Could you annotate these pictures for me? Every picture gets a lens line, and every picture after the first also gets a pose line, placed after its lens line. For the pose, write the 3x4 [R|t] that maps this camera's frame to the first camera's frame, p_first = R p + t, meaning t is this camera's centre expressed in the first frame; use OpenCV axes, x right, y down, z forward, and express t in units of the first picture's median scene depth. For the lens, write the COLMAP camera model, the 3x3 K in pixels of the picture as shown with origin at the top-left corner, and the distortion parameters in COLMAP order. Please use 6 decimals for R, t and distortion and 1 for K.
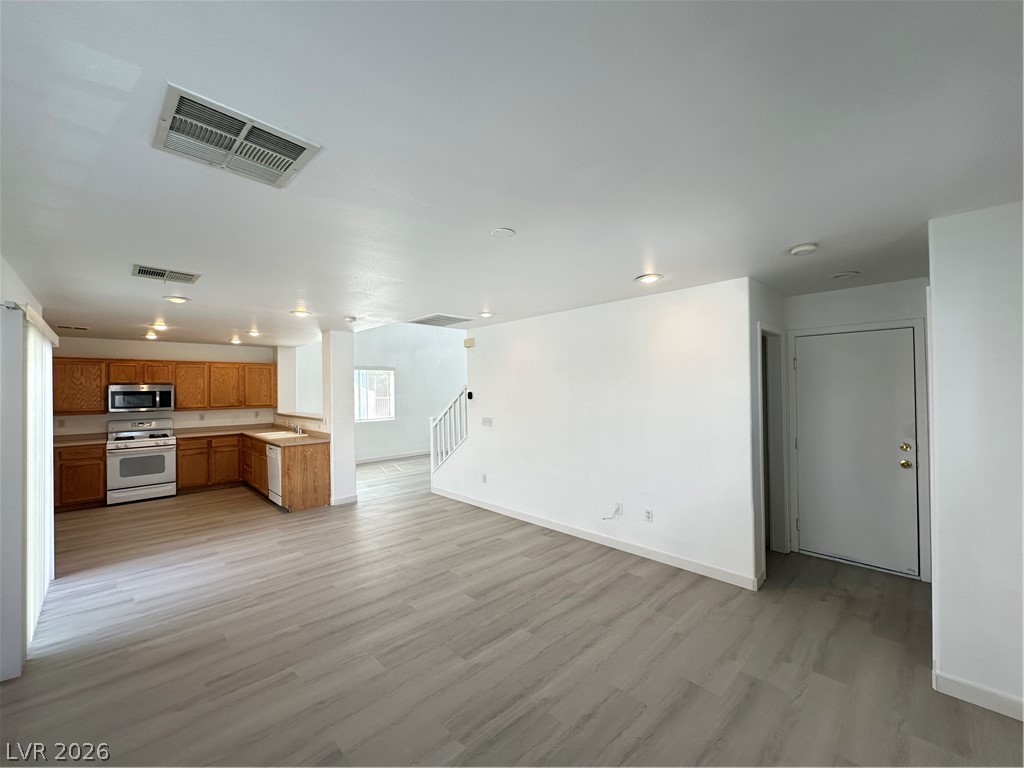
lens RADIAL K [[410.3, 0, 512.0], [0, 410.3, 384.0], [0, 0, 1]] dist [0.000145, -0.000071]
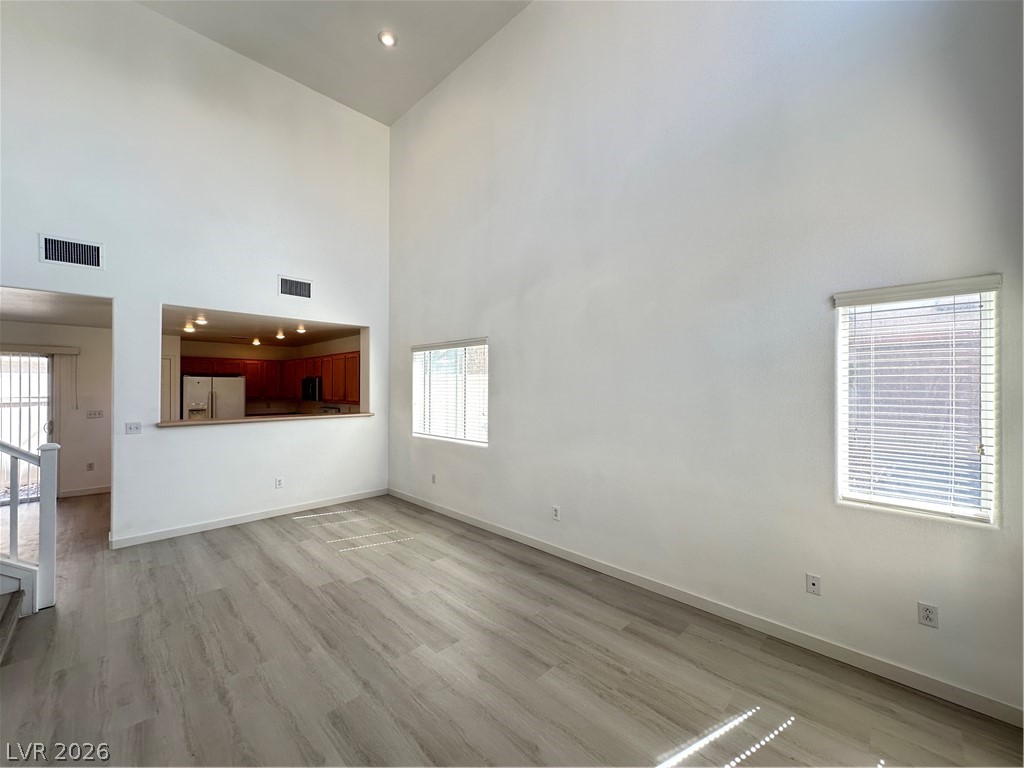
lens RADIAL K [[411.7, 0, 544.6], [0, 411.7, 383.4], [0, 0, 1]] dist [0.001084, 0.000060]
pose [[0.060376, 0.004850, -0.998164, 0.285938], [0.011187, 0.999922, 0.005536, 0.016173], [0.998113, -0.011501, 0.060317, 1.530911]]
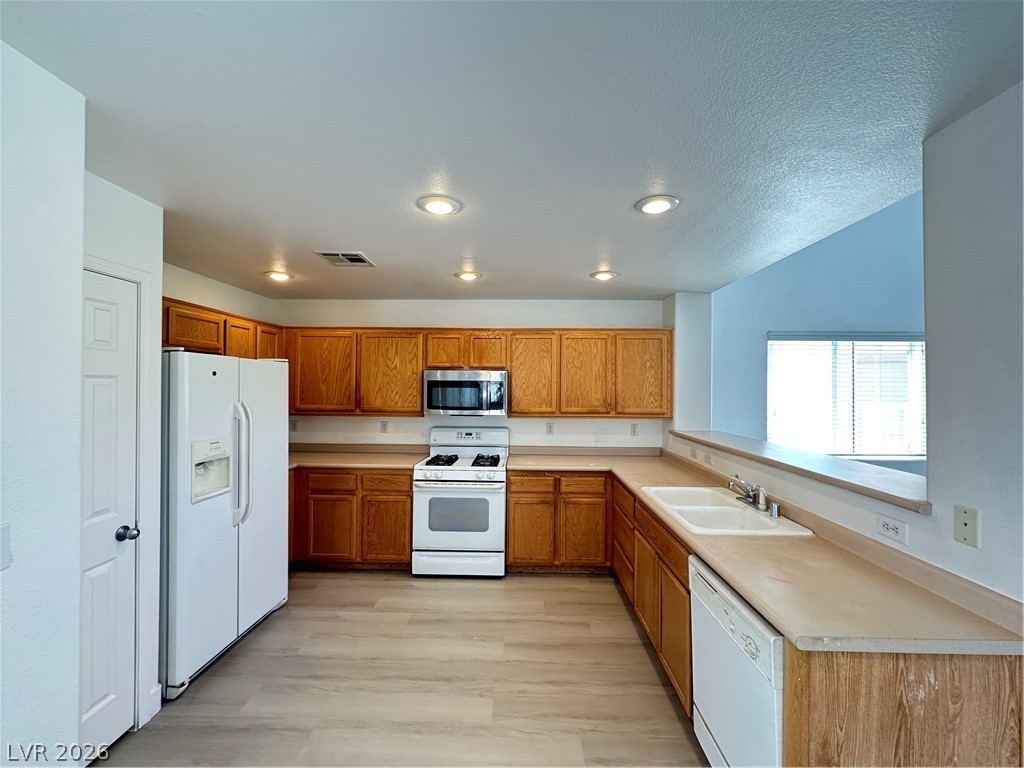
lens RADIAL K [[410.3, 0, 512.0], [0, 410.3, 384.0], [0, 0, 1]] dist [0.000145, -0.000071]
pose [[0.702897, 0.016015, -0.711111, -0.420917], [-0.009753, 0.999870, 0.012877, 0.013015], [0.711225, -0.002116, 0.702962, 0.609586]]
